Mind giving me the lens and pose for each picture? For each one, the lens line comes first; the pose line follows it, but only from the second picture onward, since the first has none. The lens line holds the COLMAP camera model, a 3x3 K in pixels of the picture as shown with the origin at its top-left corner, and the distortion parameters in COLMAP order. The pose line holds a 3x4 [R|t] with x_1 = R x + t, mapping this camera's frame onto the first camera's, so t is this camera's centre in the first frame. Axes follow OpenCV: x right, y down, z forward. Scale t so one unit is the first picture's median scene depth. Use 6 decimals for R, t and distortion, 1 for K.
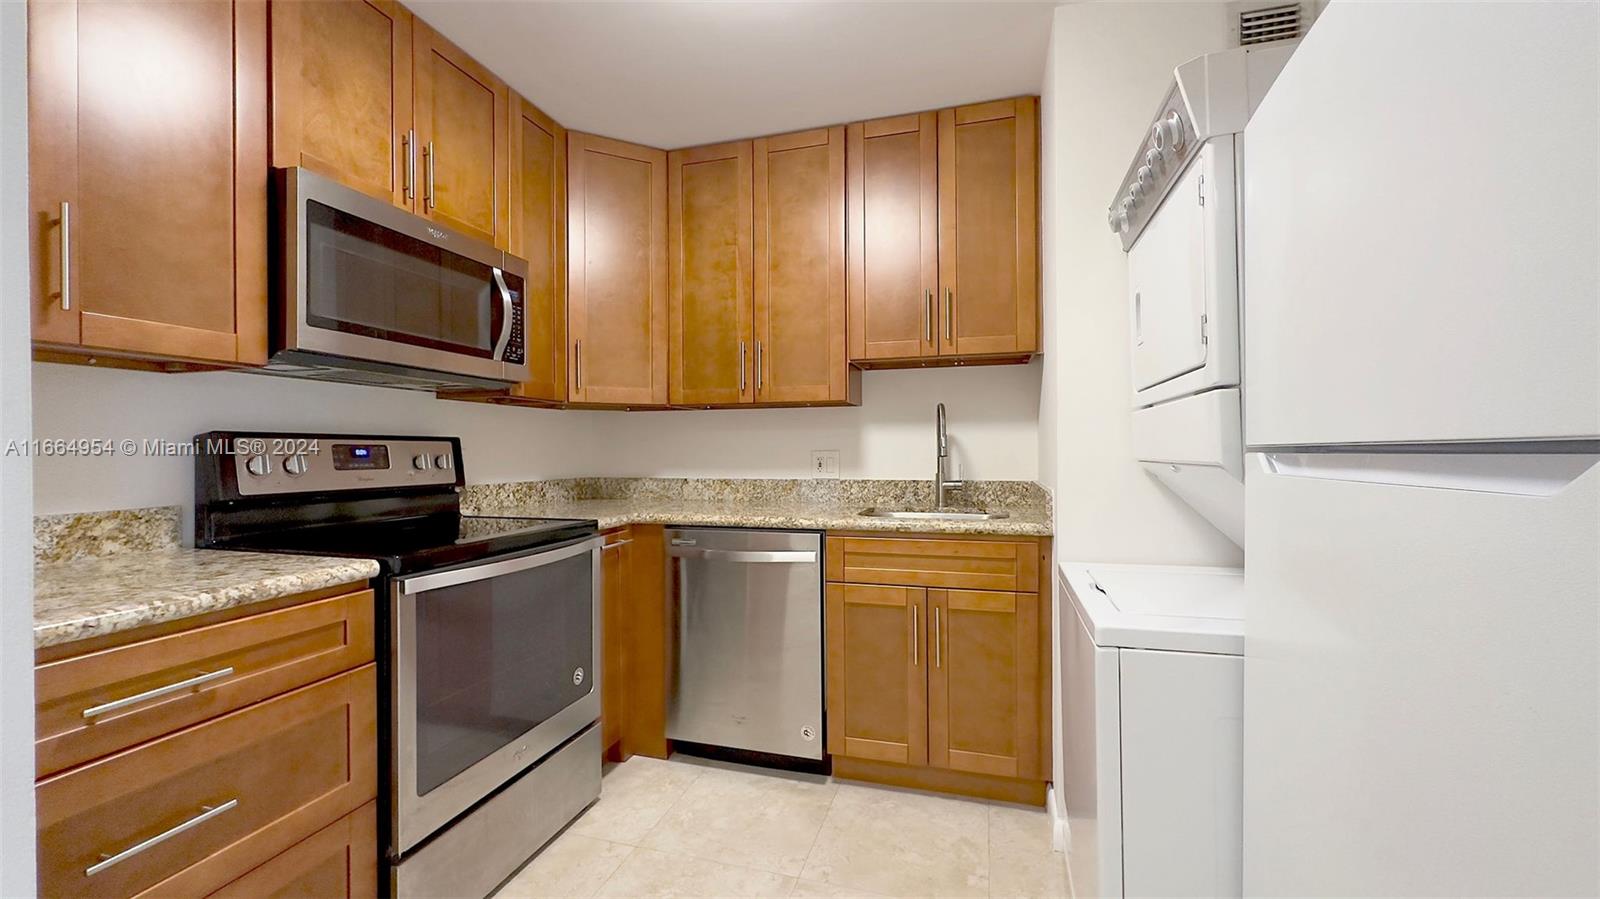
lens RADIAL K [[635.5, 0, 800.0], [0, 635.5, 449.5], [0, 0, 1]] dist [-0.001934, -0.000135]
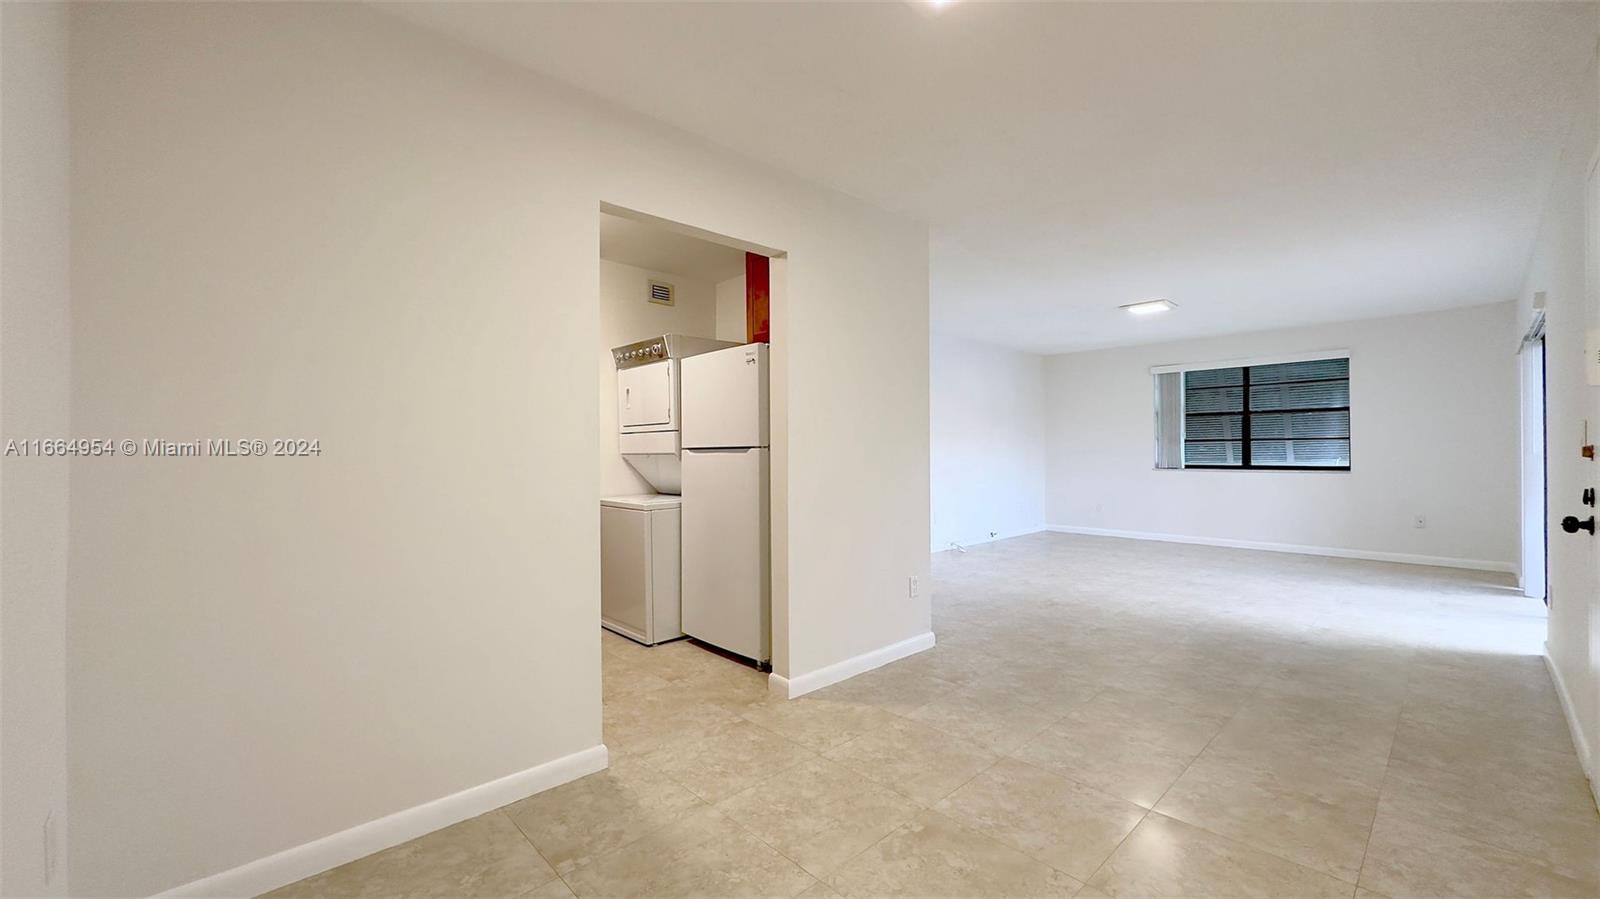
lens RADIAL K [[619.3, 0, 781.4], [0, 619.3, 447.0], [0, 0, 1]] dist [0.000074, -0.010591]
pose [[0.514413, 0.007443, 0.857510, -1.913925], [0.001563, 0.999953, -0.009617, 0.022114], [-0.857541, 0.006287, 0.514377, -1.216094]]
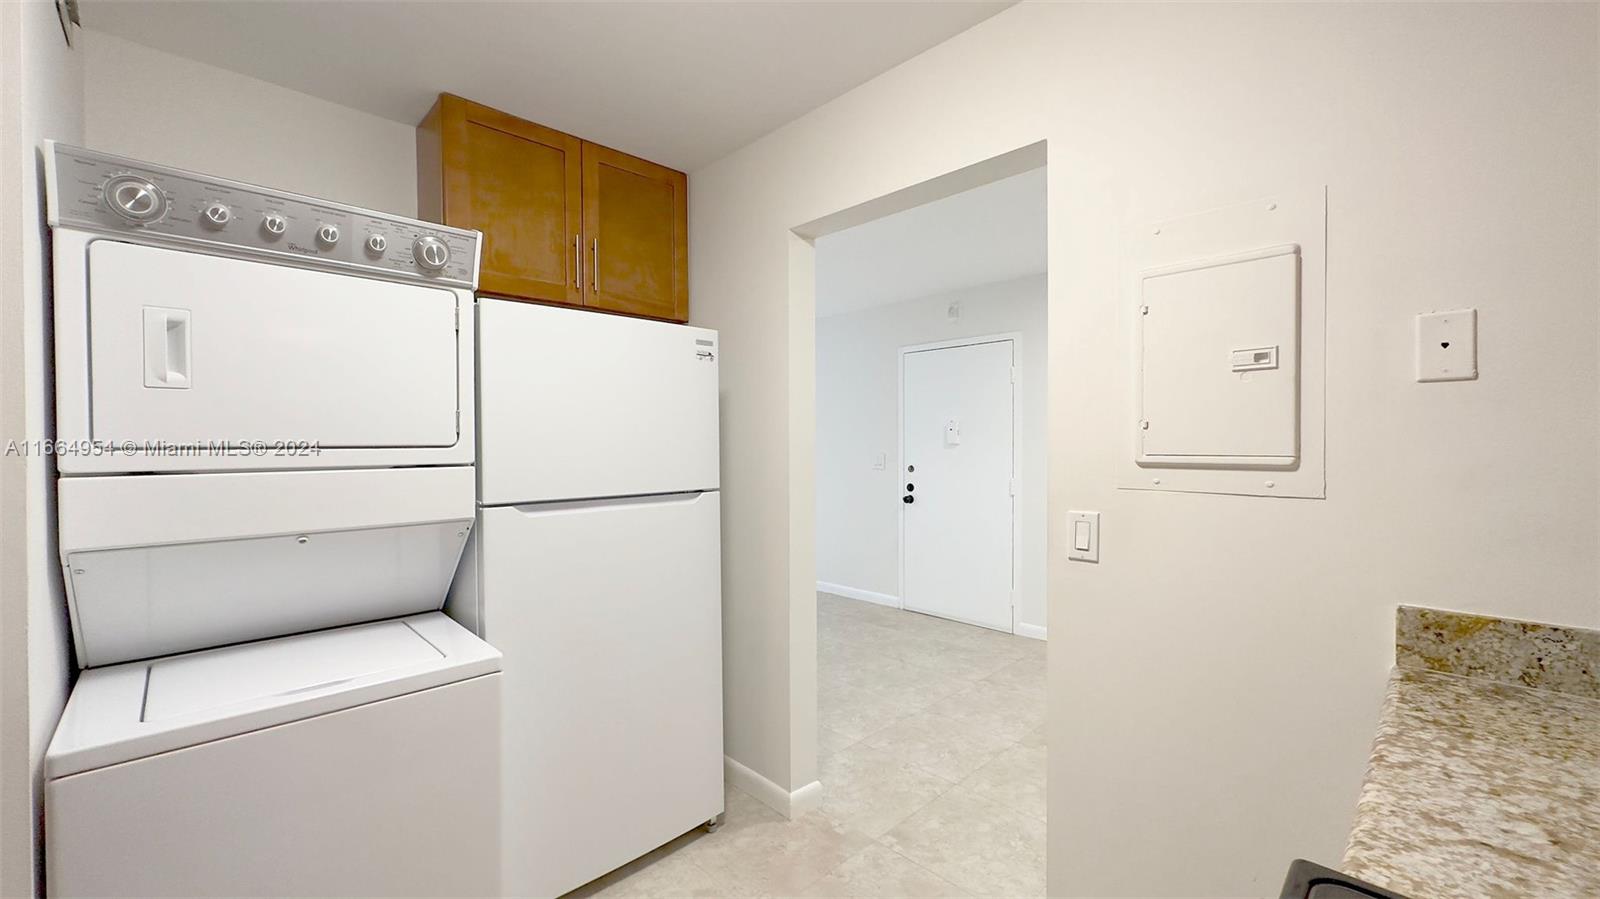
lens RADIAL K [[635.5, 0, 800.0], [0, 635.5, 449.5], [0, 0, 1]] dist [-0.001934, -0.000135]
pose [[-0.868672, 0.007649, 0.495328, -0.694619], [0.010672, 0.999938, 0.003275, -0.130261], [-0.495272, 0.008131, -0.868700, 1.884611]]
